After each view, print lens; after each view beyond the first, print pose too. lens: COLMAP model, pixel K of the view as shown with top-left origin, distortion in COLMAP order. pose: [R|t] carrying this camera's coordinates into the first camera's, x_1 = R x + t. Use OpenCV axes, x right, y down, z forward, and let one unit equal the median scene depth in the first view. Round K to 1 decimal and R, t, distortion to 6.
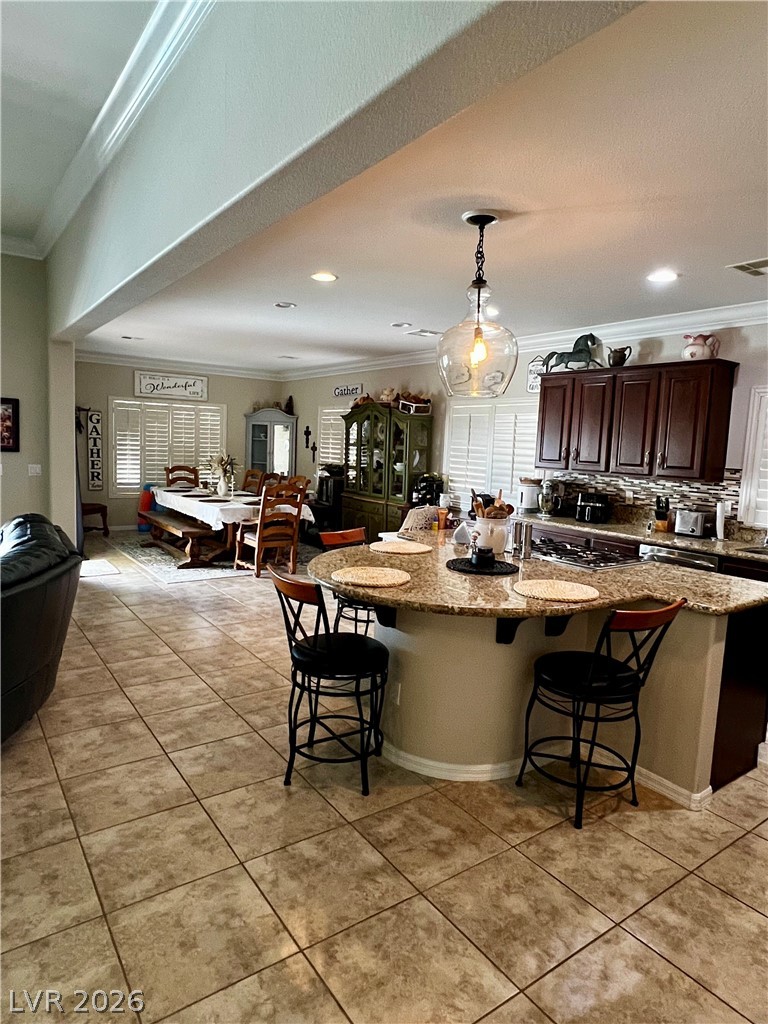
lens RADIAL K [[617.1, 0, 385.6], [0, 617.1, 507.8], [0, 0, 1]] dist [-0.004087, 0.001061]
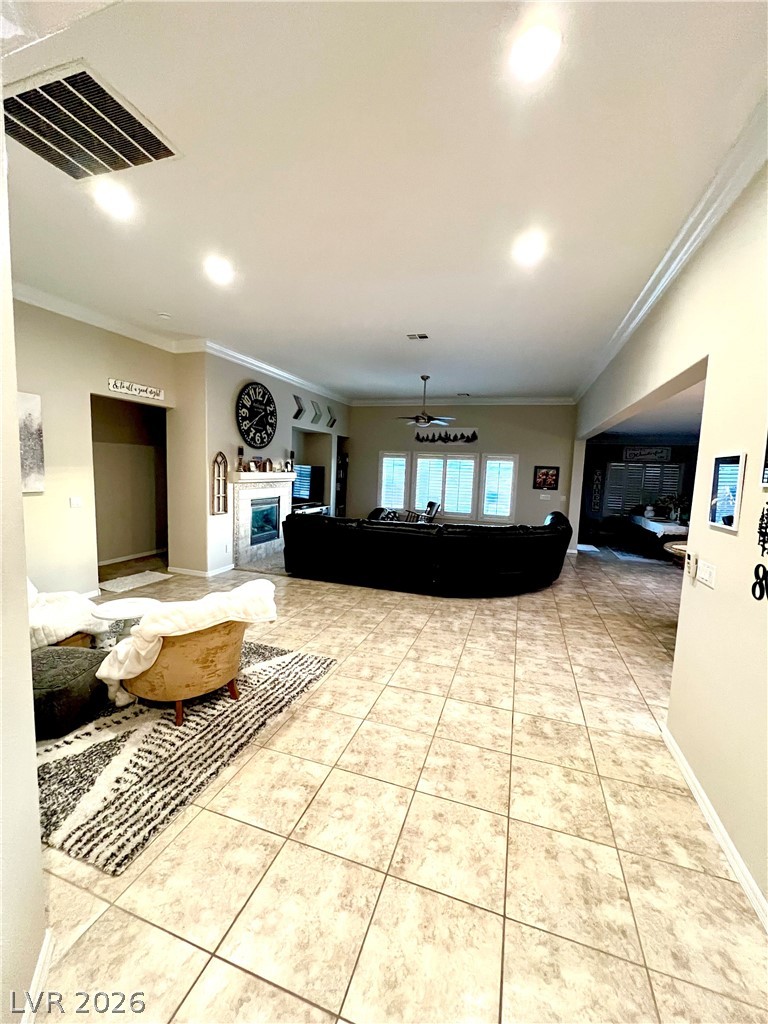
lens RADIAL K [[410.0, 0, 385.2], [0, 410.0, 509.7], [0, 0, 1]] dist [-0.001243, 0.000018]
pose [[0.585934, 0.061402, -0.808029, 0.479529], [-0.097571, 0.995217, 0.004873, 0.065678], [0.804463, 0.075985, 0.589122, -0.732730]]
